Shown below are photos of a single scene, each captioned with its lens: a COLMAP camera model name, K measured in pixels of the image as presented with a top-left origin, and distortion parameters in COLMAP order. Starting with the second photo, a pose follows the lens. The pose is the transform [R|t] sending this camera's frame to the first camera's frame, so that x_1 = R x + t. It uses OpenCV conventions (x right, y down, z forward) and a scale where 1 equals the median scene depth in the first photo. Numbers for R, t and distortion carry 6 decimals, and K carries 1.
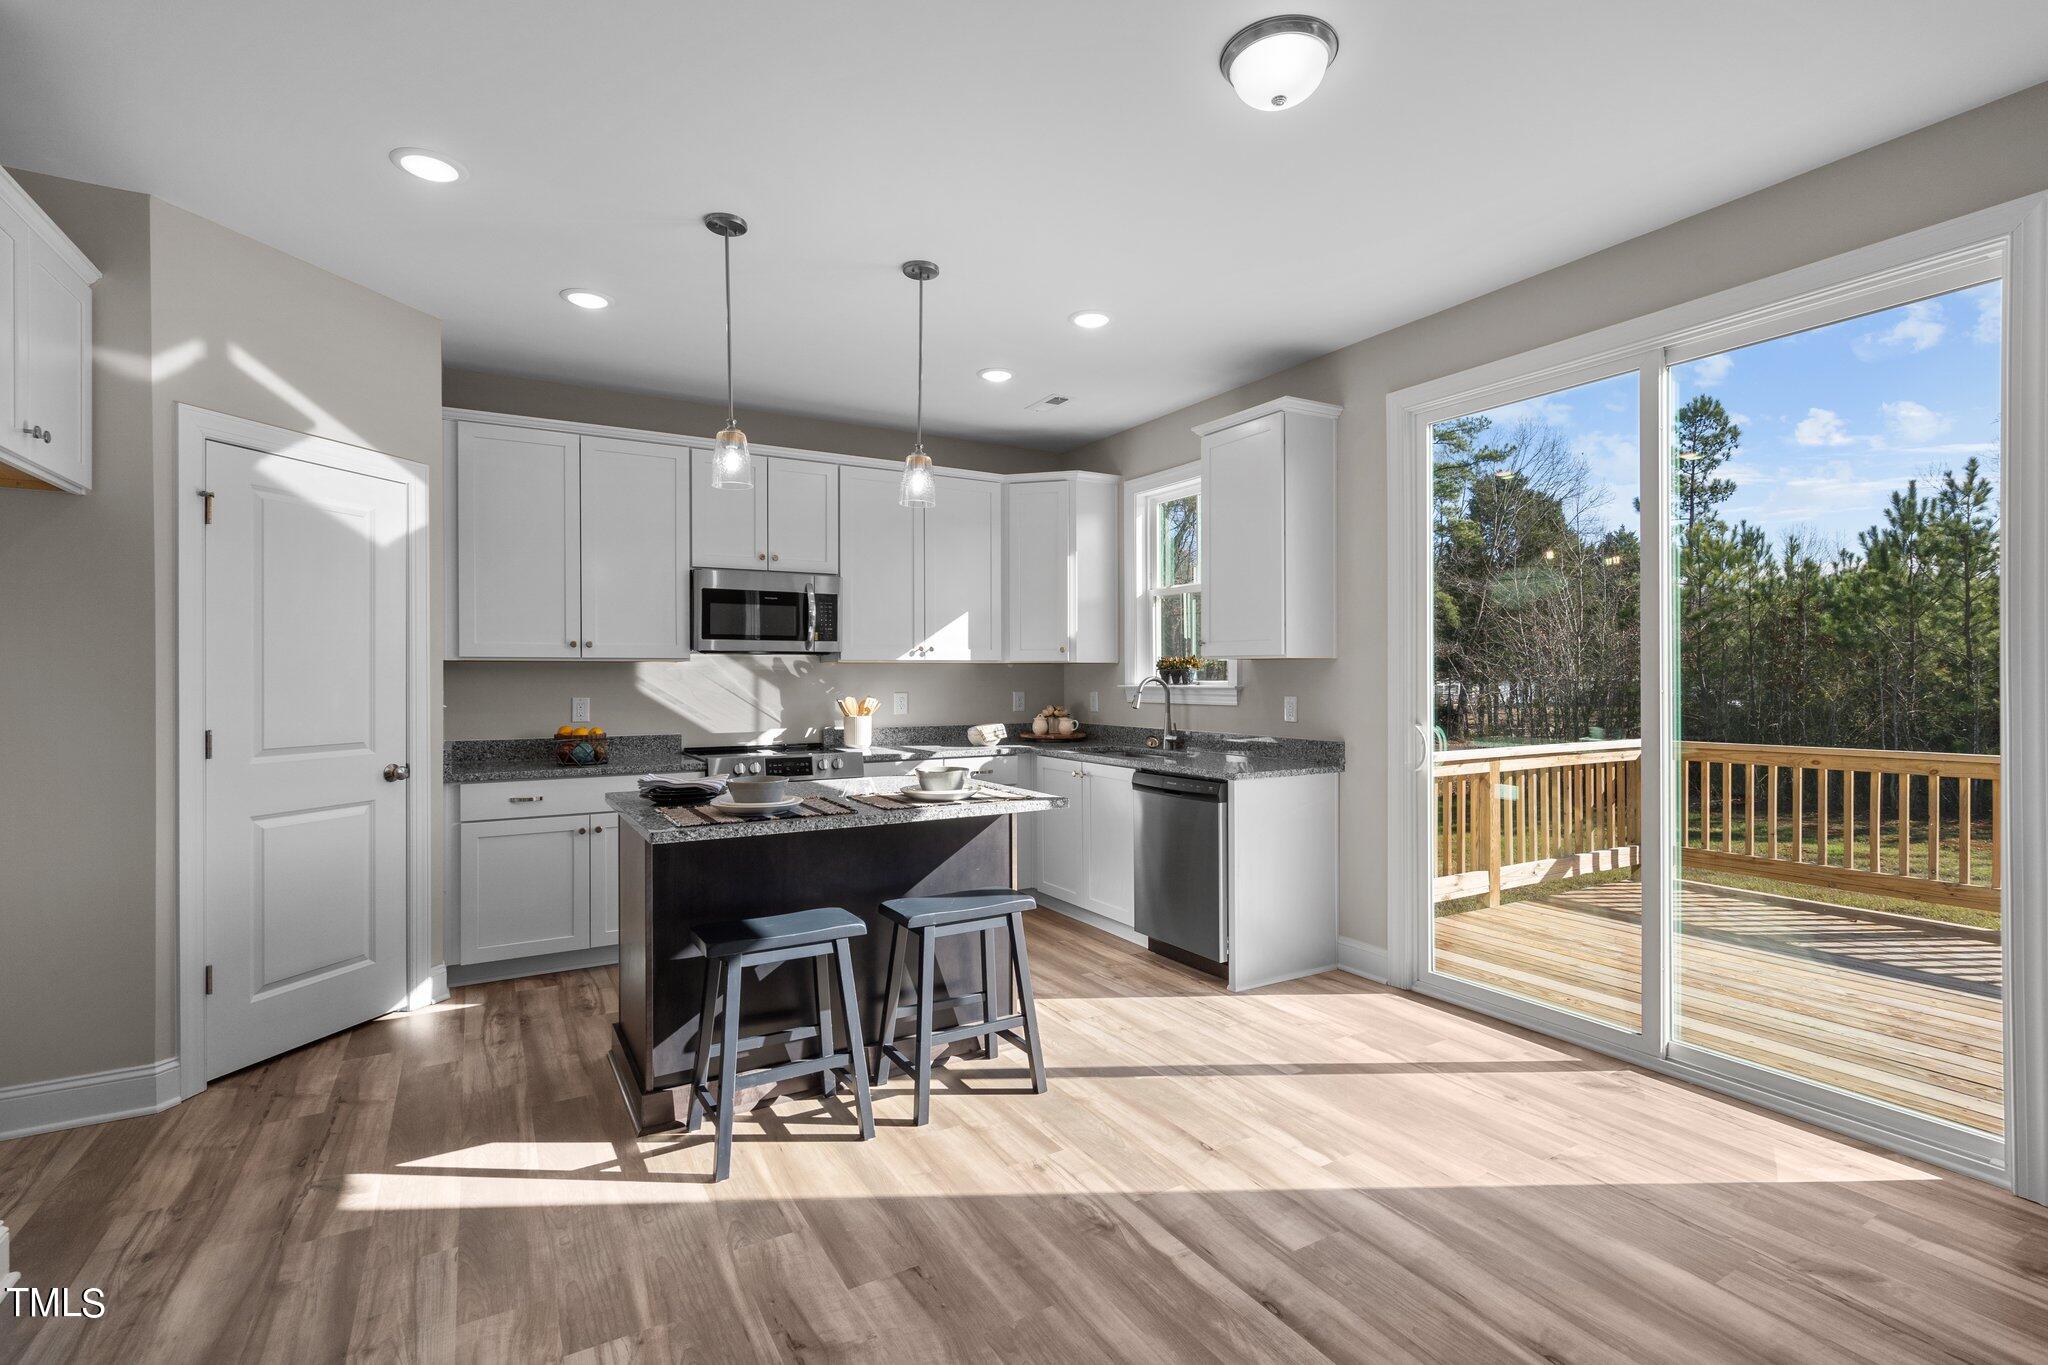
lens RADIAL K [[932.0, 0, 1024.0], [0, 932.0, 682.5], [0, 0, 1]] dist [-0.002235, 0.000505]
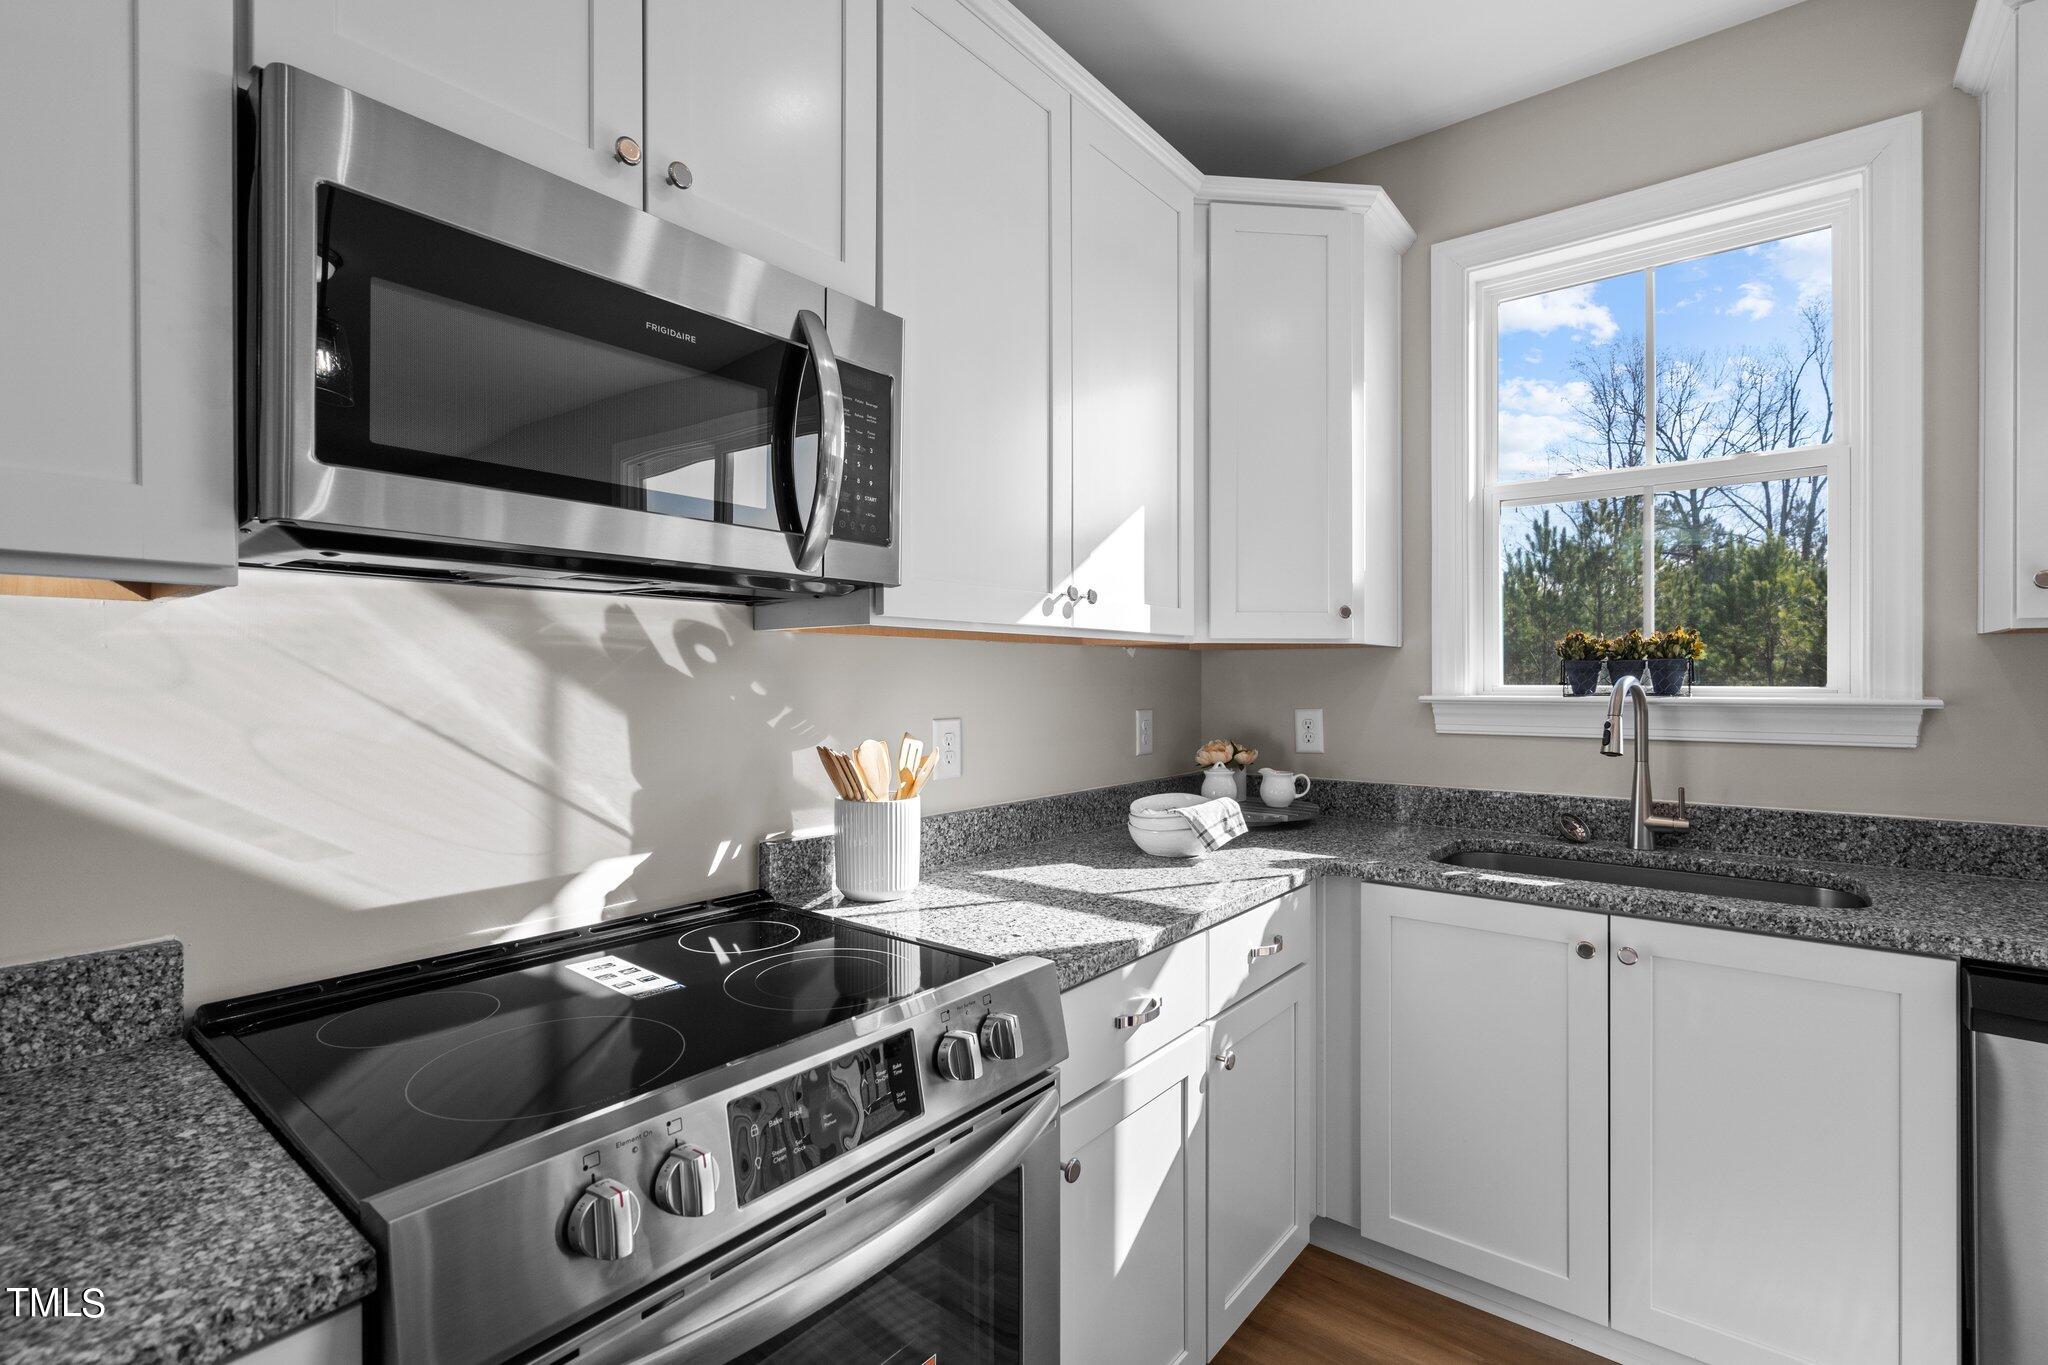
lens RADIAL K [[932.0, 0, 1024.0], [0, 932.0, 682.5], [0, 0, 1]] dist [-0.002235, 0.000505]
pose [[0.934922, 0.000956, 0.354852, -0.329095], [0.000214, 0.999995, -0.003258, -0.003102], [-0.354854, 0.003122, 0.934917, 0.912348]]
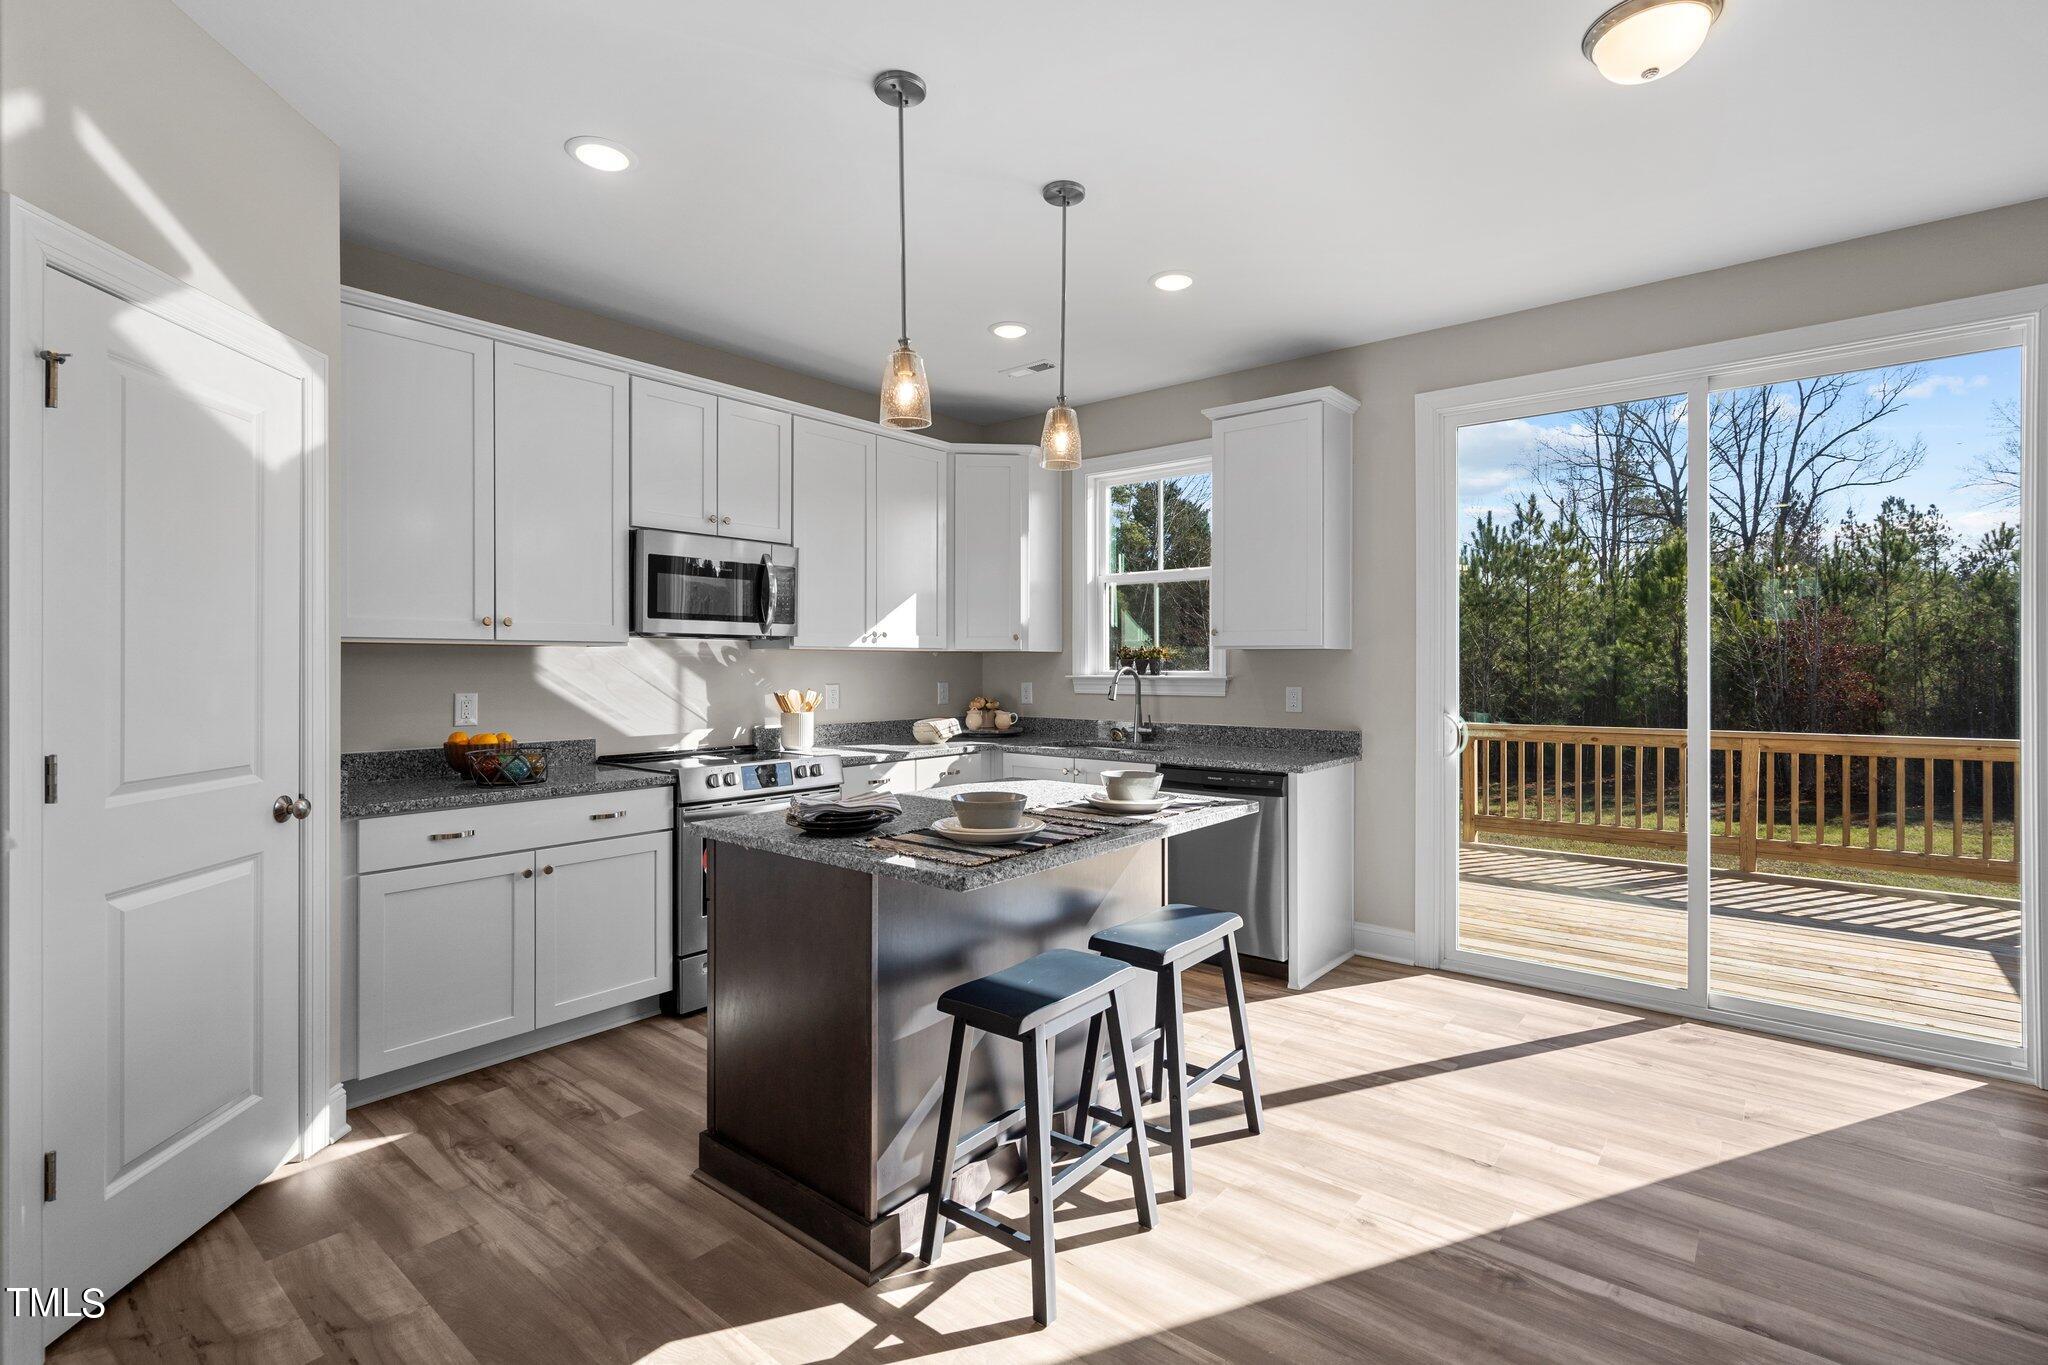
lens RADIAL K [[935.5, 0, 1022.0], [0, 935.5, 670.0], [0, 0, 1]] dist [-0.001157, -0.000185]
pose [[0.940313, 0.001279, 0.340309, -0.369936], [-0.000831, 0.999999, -0.001462, -0.001878], [-0.340311, 0.001092, 0.940312, 0.171109]]
